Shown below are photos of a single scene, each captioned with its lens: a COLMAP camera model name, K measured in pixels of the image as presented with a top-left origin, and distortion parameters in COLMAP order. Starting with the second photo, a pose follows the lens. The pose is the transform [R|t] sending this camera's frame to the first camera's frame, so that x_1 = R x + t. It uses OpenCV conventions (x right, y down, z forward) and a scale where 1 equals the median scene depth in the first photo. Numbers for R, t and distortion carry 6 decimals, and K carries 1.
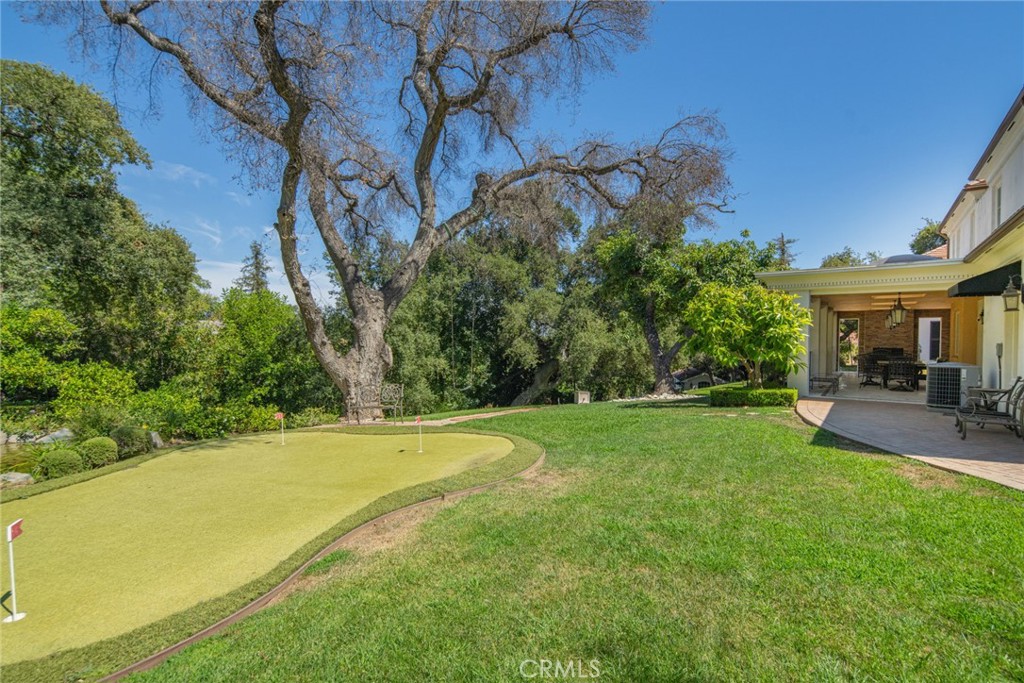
lens RADIAL K [[494.8, 0, 508.9], [0, 494.8, 344.0], [0, 0, 1]] dist [0.001803, -0.000833]
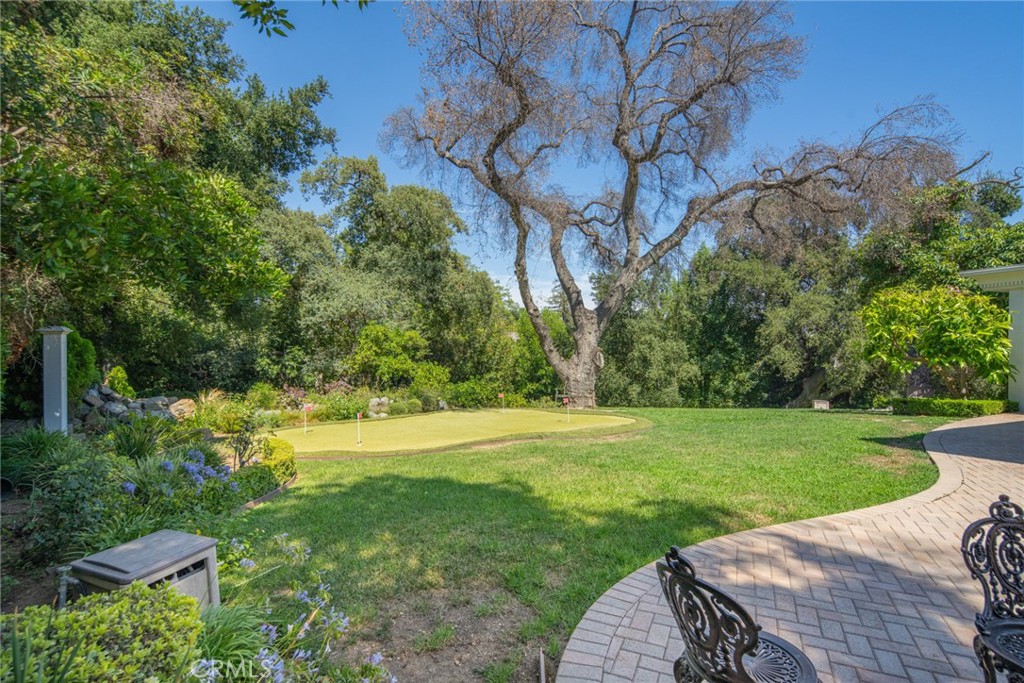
lens RADIAL K [[494.8, 0, 514.2], [0, 494.8, 342.6], [0, 0, 1]] dist [0.001803, -0.000833]
pose [[0.823506, -0.011912, -0.567182, 0.266817], [0.001383, 0.999819, -0.018991, 0.002082], [0.567306, 0.014855, 0.823373, -0.168090]]
